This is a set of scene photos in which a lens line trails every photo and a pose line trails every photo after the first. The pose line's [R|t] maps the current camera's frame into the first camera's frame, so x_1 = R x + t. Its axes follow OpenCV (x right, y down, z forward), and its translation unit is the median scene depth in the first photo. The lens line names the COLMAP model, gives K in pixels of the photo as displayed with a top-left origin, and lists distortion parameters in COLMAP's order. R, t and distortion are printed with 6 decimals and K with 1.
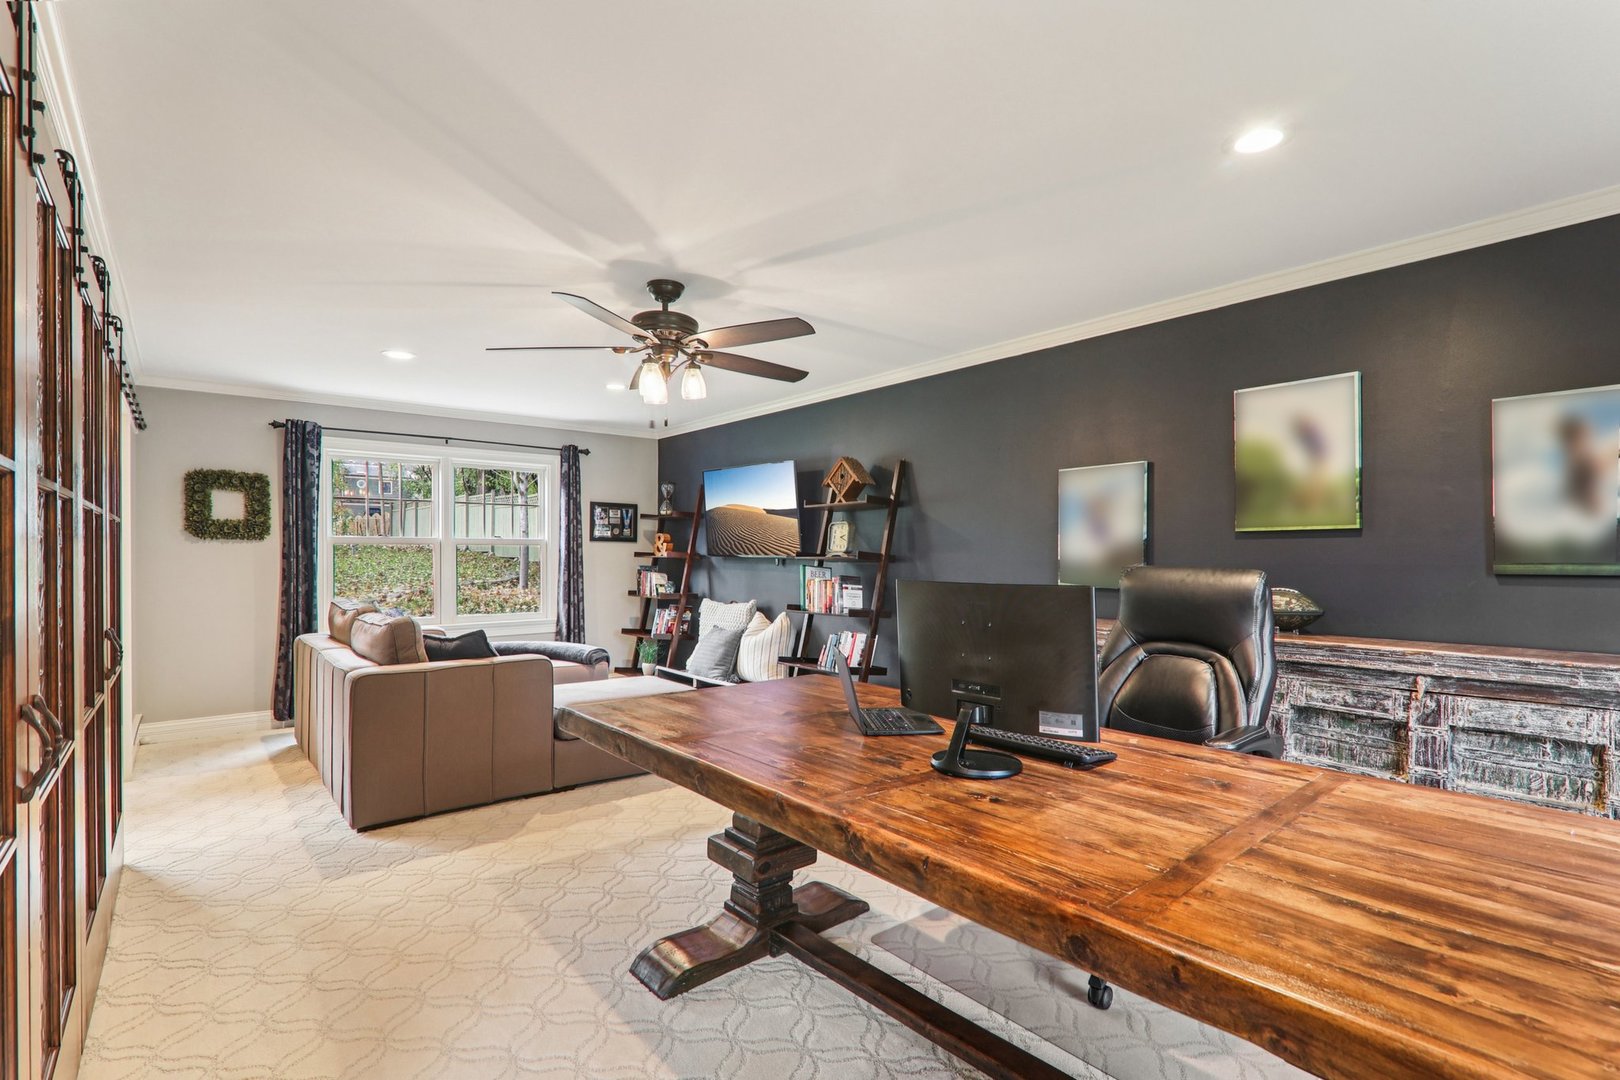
lens RADIAL K [[749.8, 0, 813.0], [0, 749.8, 551.4], [0, 0, 1]] dist [-0.020446, 0.001169]
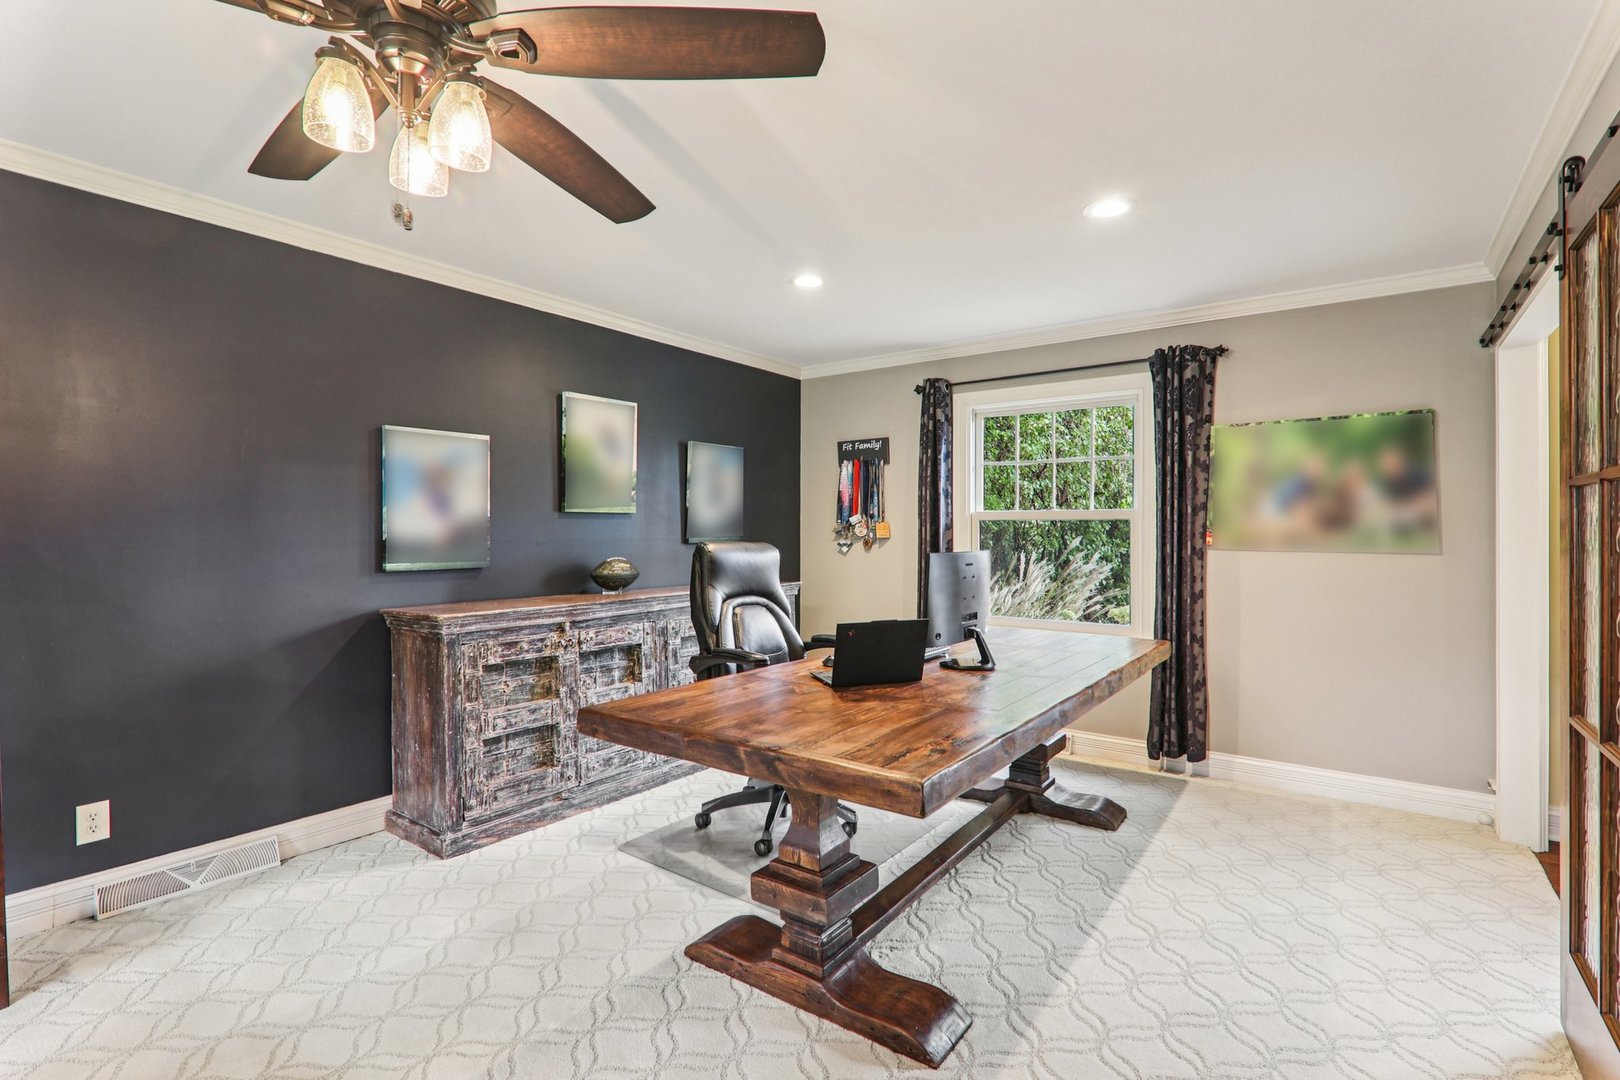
lens RADIAL K [[749.8, 0, 813.1], [0, 749.8, 533.9], [0, 0, 1]] dist [-0.020446, 0.001169]
pose [[-0.242391, -0.004791, 0.970167, -0.571076], [-0.009011, 0.999956, 0.002687, -0.000214], [-0.970137, -0.008091, -0.242423, 0.789445]]
